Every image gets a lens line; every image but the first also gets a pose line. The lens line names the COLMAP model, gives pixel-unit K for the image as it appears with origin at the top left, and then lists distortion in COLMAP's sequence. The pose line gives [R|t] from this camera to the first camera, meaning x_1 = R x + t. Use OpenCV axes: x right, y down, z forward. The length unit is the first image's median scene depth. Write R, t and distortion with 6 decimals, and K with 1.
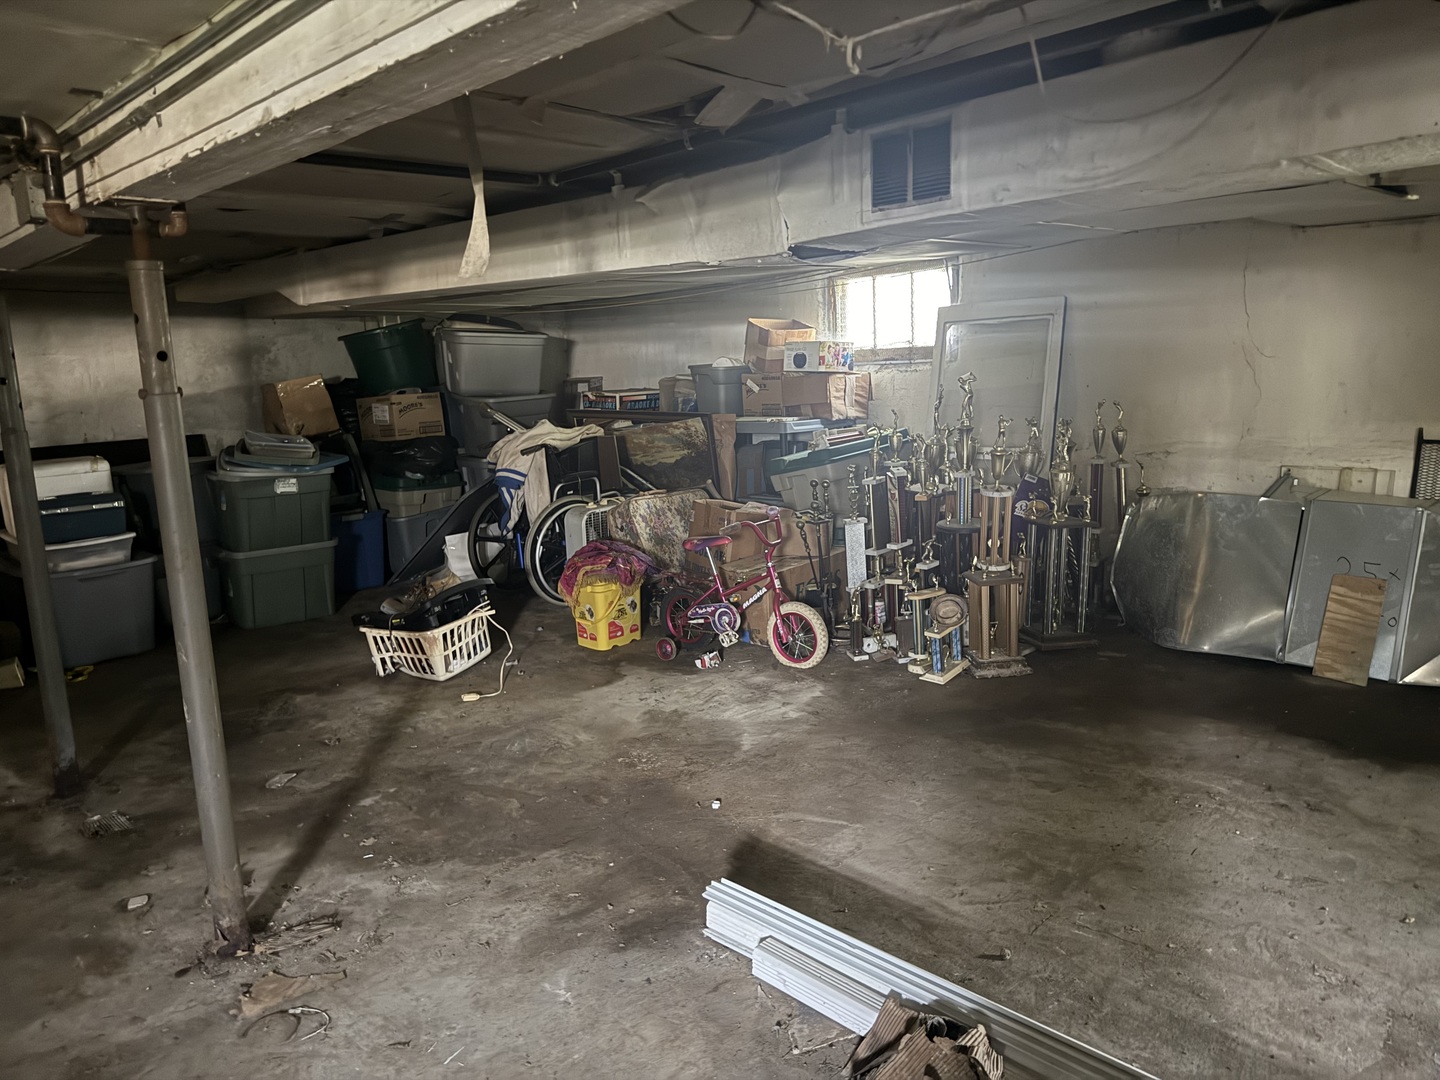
lens RADIAL K [[1013.2, 0, 727.6], [0, 1013.2, 542.3], [0, 0, 1]] dist [0.077210, -0.125193]
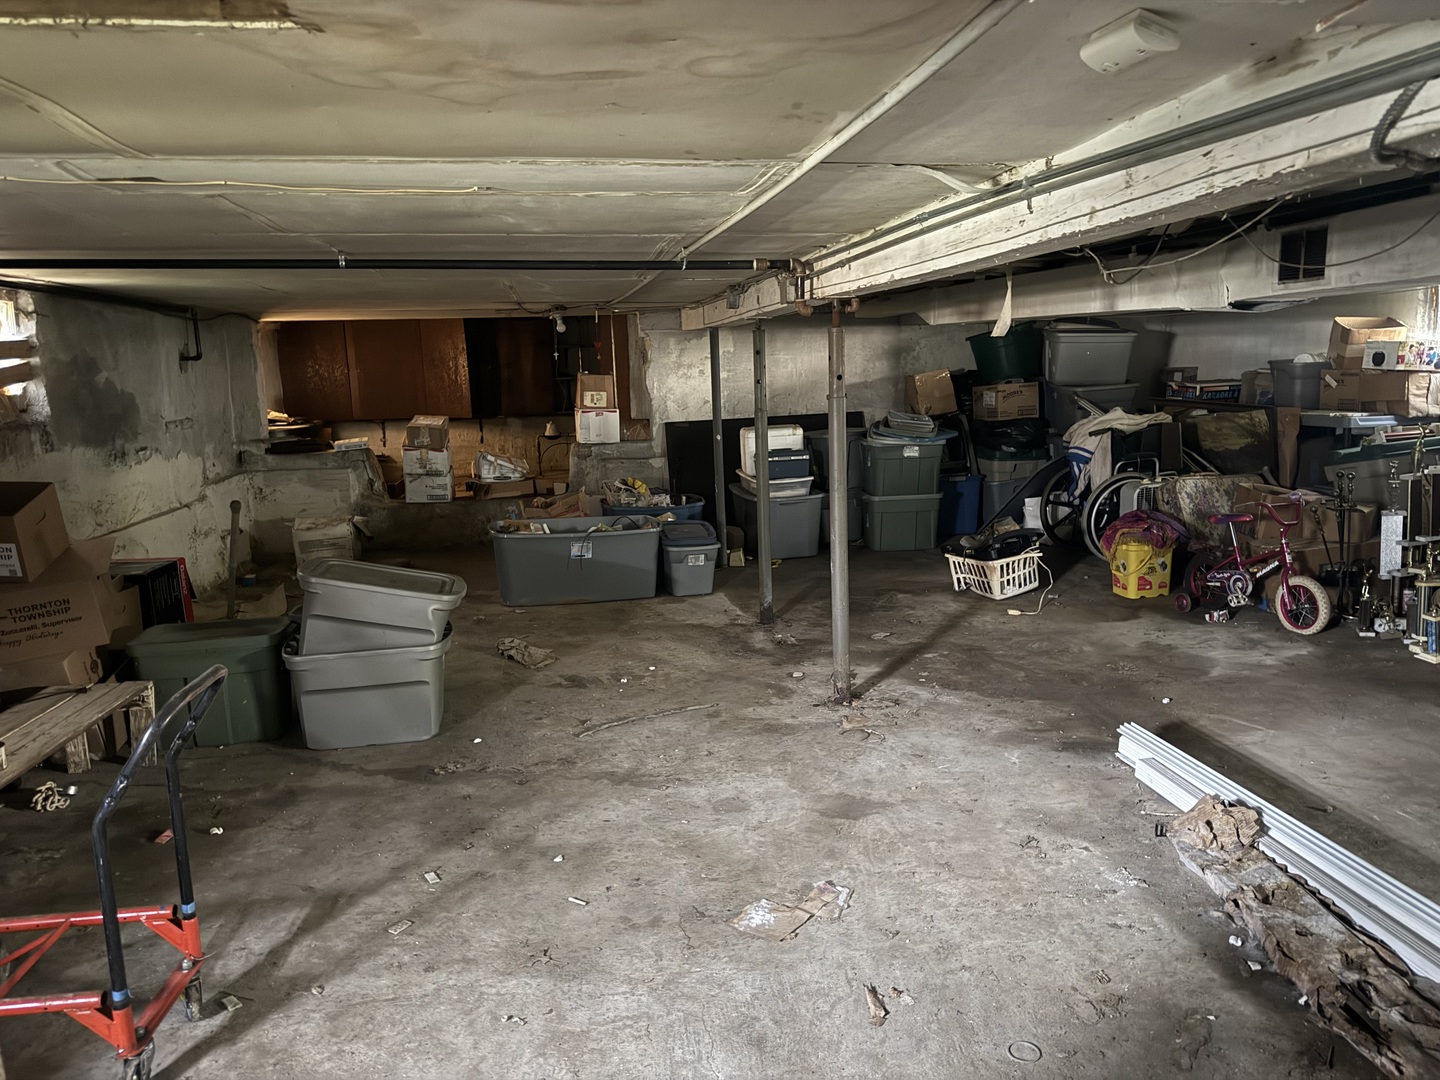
lens RADIAL K [[1013.2, 0, 727.6], [0, 1013.2, 542.3], [0, 0, 1]] dist [0.077210, -0.125193]
pose [[0.820975, 0.107514, -0.560750, 0.171660], [-0.093918, 0.994162, 0.053111, 0.019972], [0.563187, 0.009061, 0.826280, -0.316227]]
